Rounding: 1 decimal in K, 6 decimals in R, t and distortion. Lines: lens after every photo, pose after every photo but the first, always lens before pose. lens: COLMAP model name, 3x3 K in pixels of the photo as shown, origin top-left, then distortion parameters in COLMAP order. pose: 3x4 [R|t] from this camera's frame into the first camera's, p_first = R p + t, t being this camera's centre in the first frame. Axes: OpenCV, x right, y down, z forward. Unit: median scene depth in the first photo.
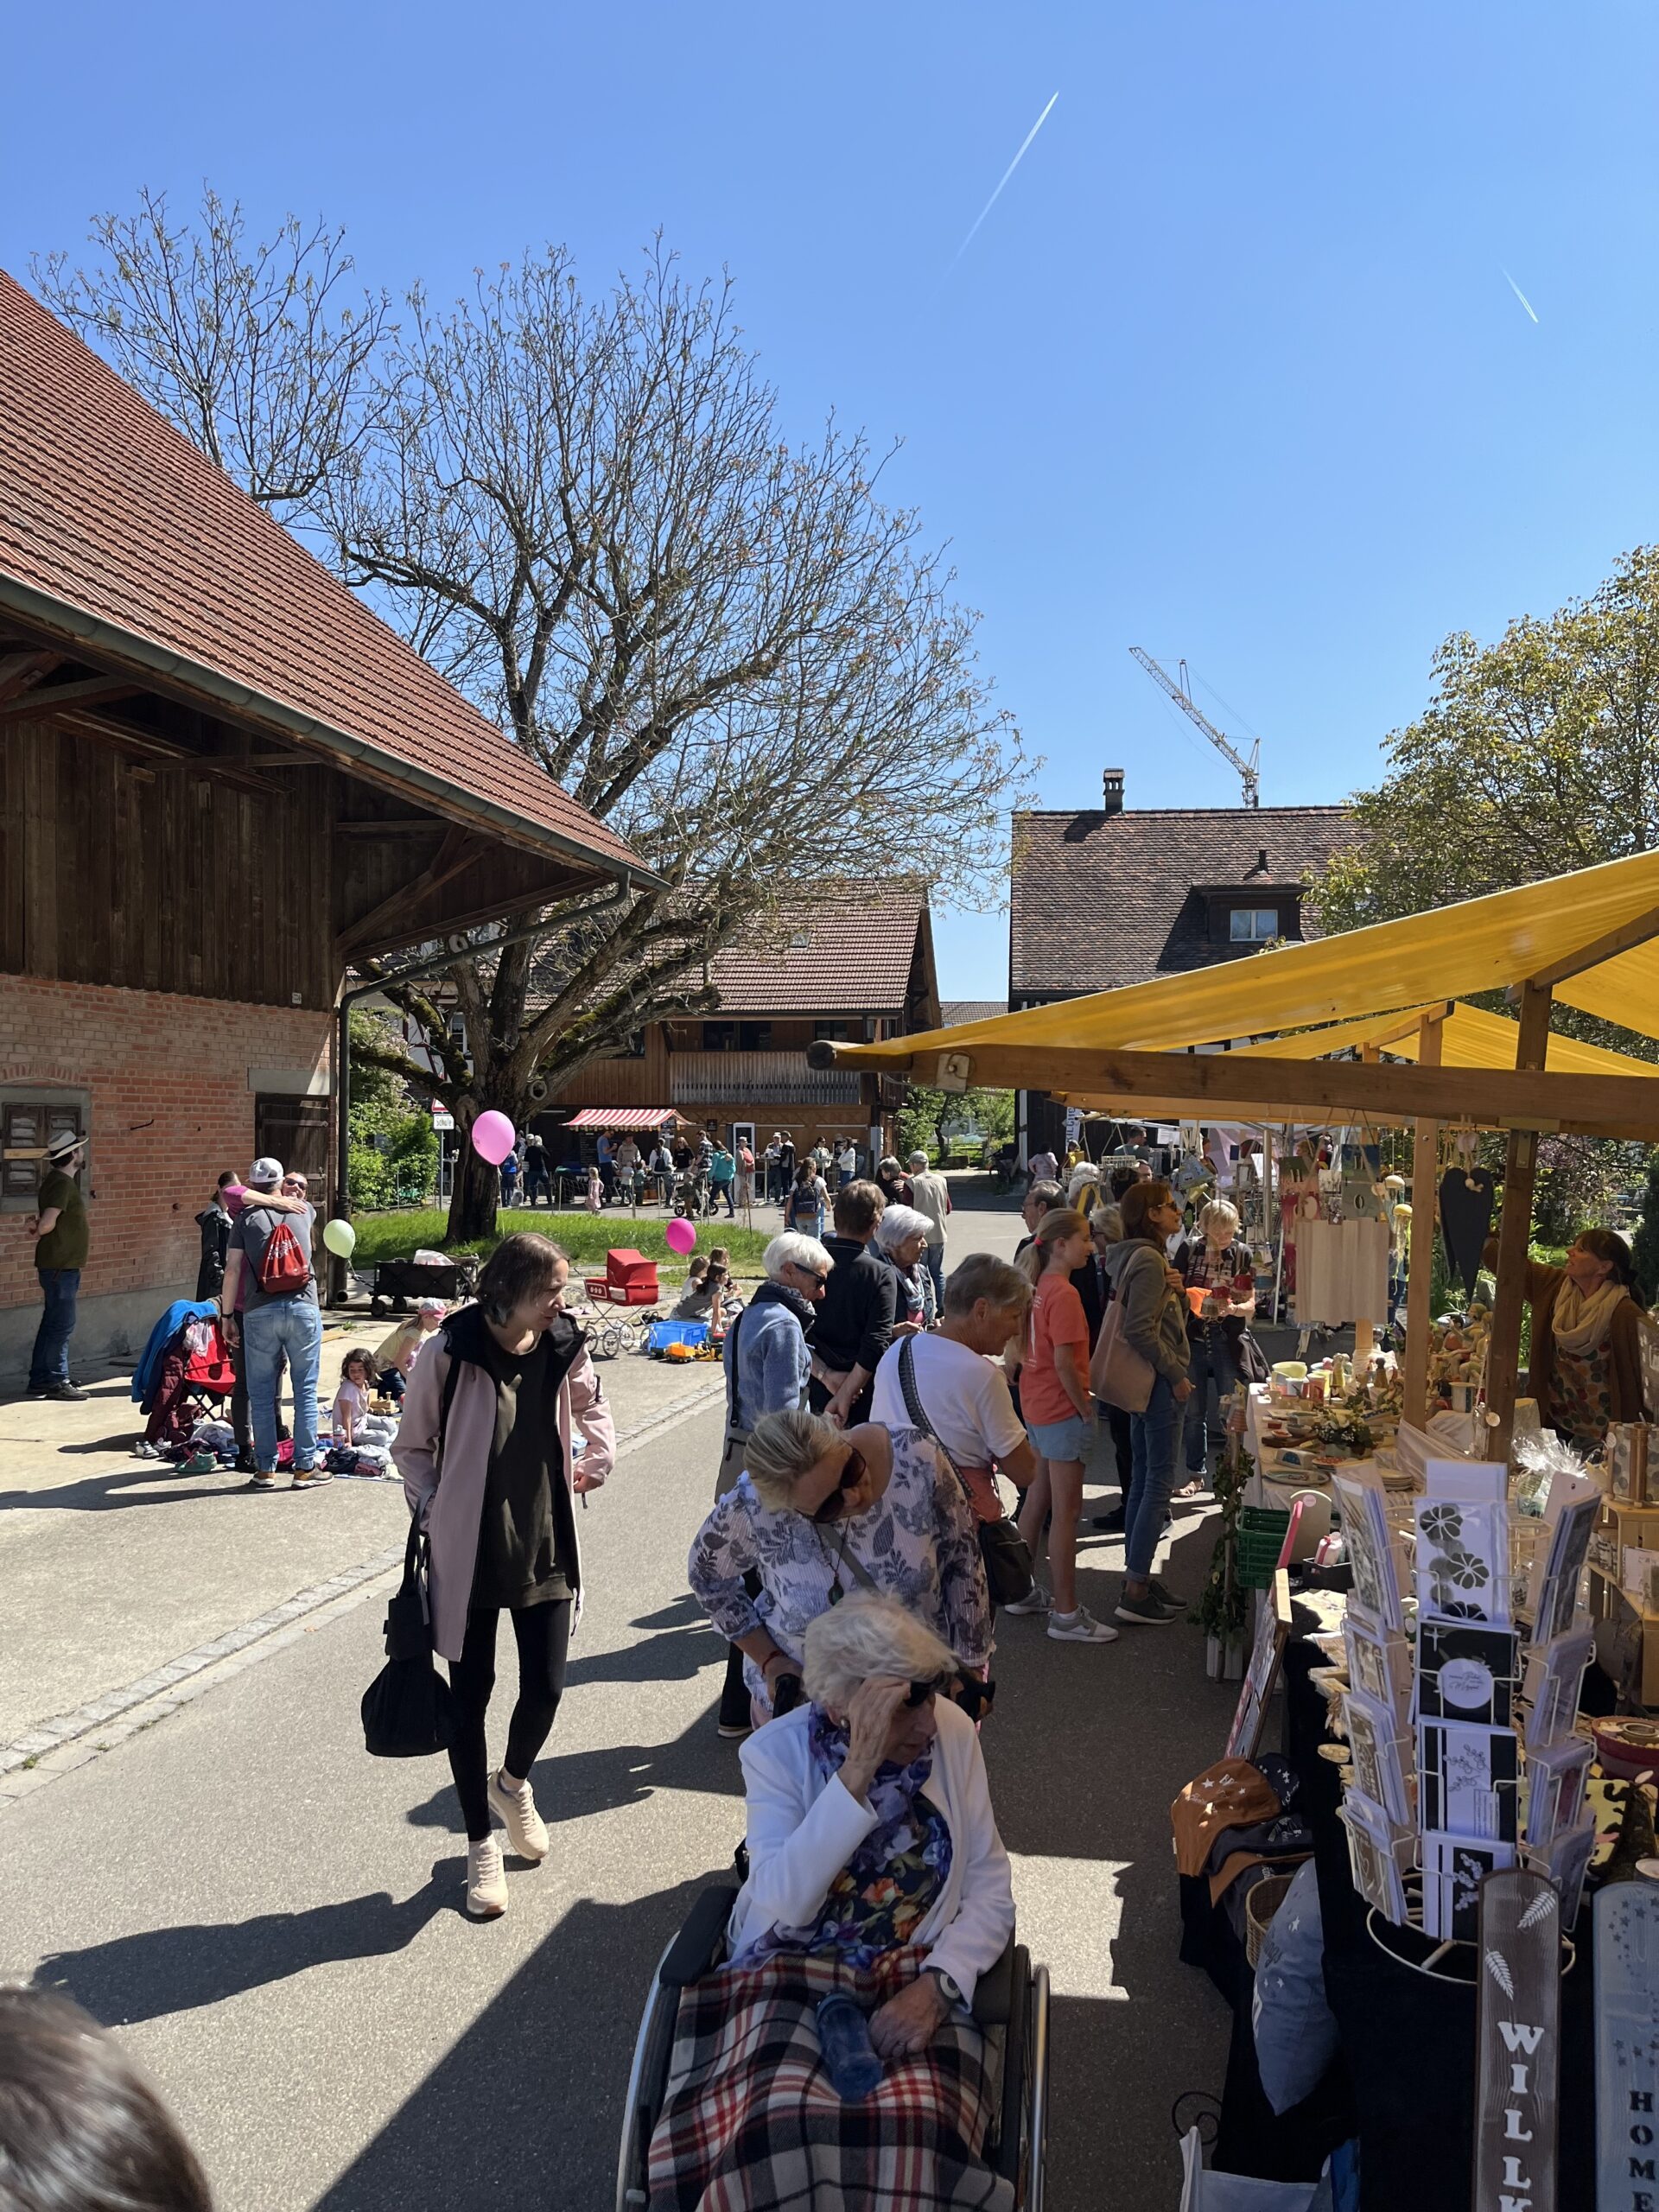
lens RADIAL K [[1683.1, 0, 829.5], [0, 1683.1, 1106.0], [0, 0, 1]] dist [0.077809, -0.079855]
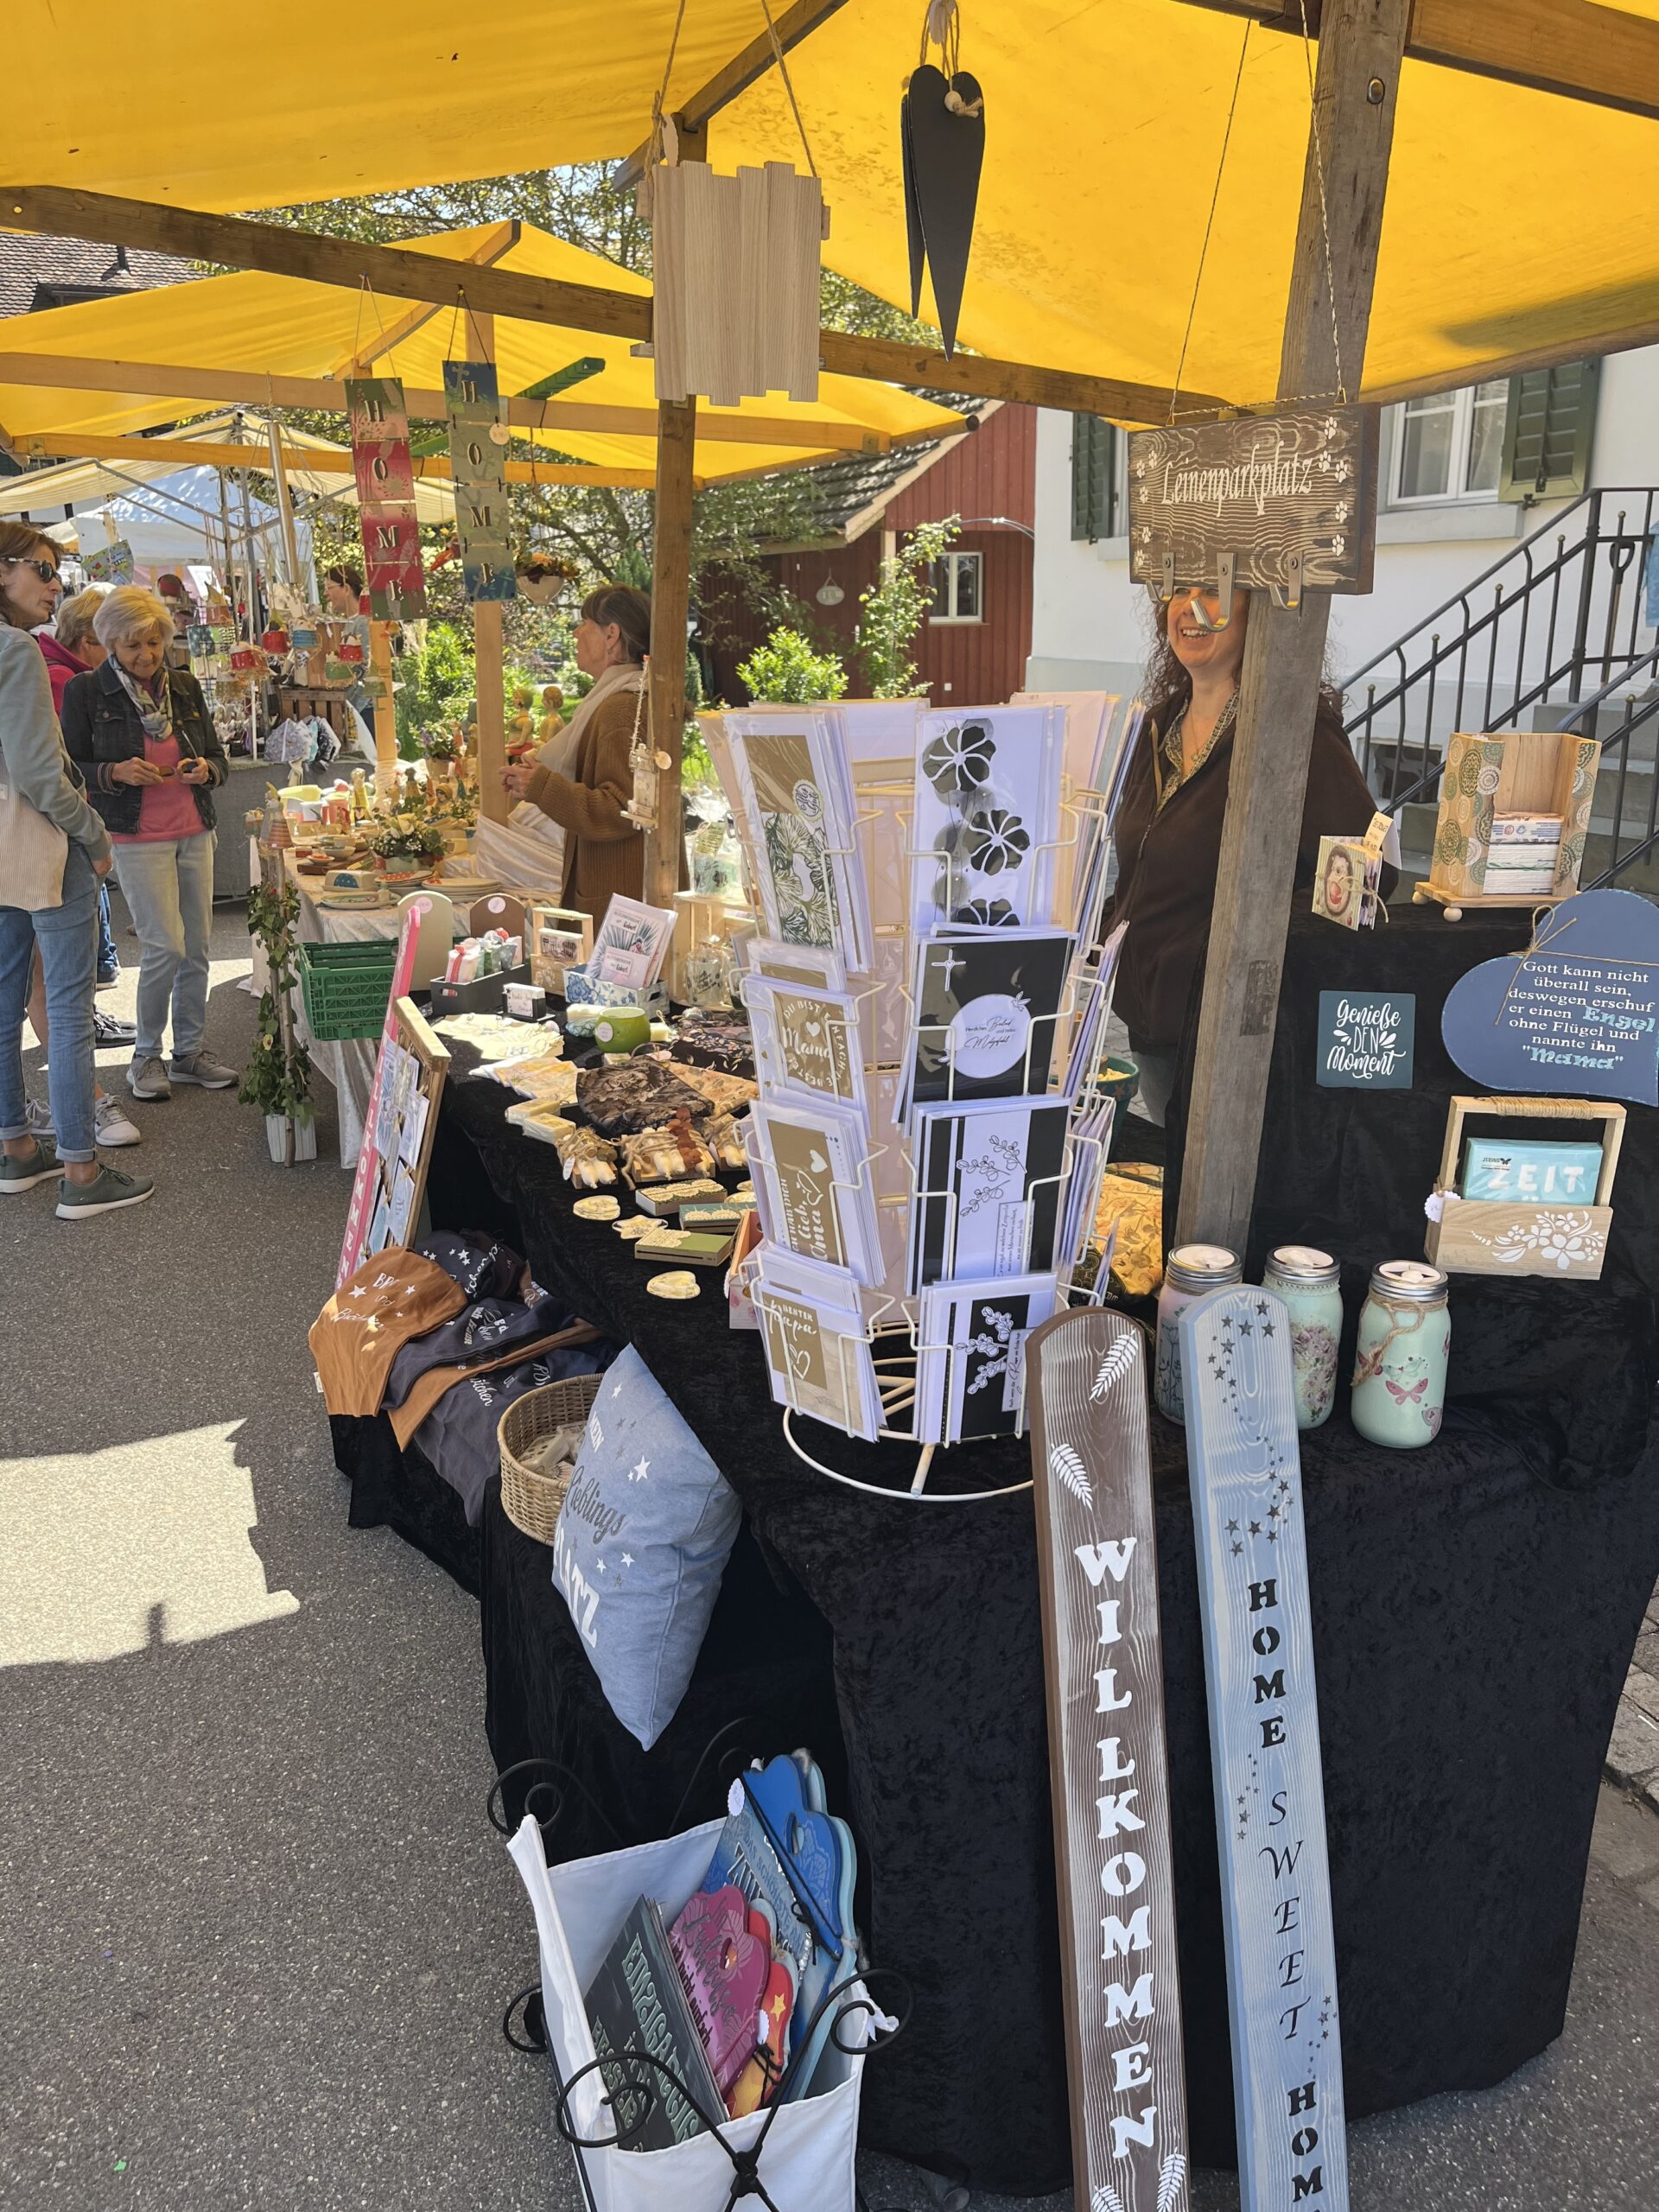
lens RADIAL K [[1745.8, 0, 829.5], [0, 1745.8, 1106.0], [0, 0, 1]] dist [0.204580, -0.598944]
pose [[0.827163, -0.178347, 0.532910, 0.008501], [0.014326, 0.954687, 0.297266, 0.183582], [-0.561779, -0.238254, 0.792237, 0.554715]]
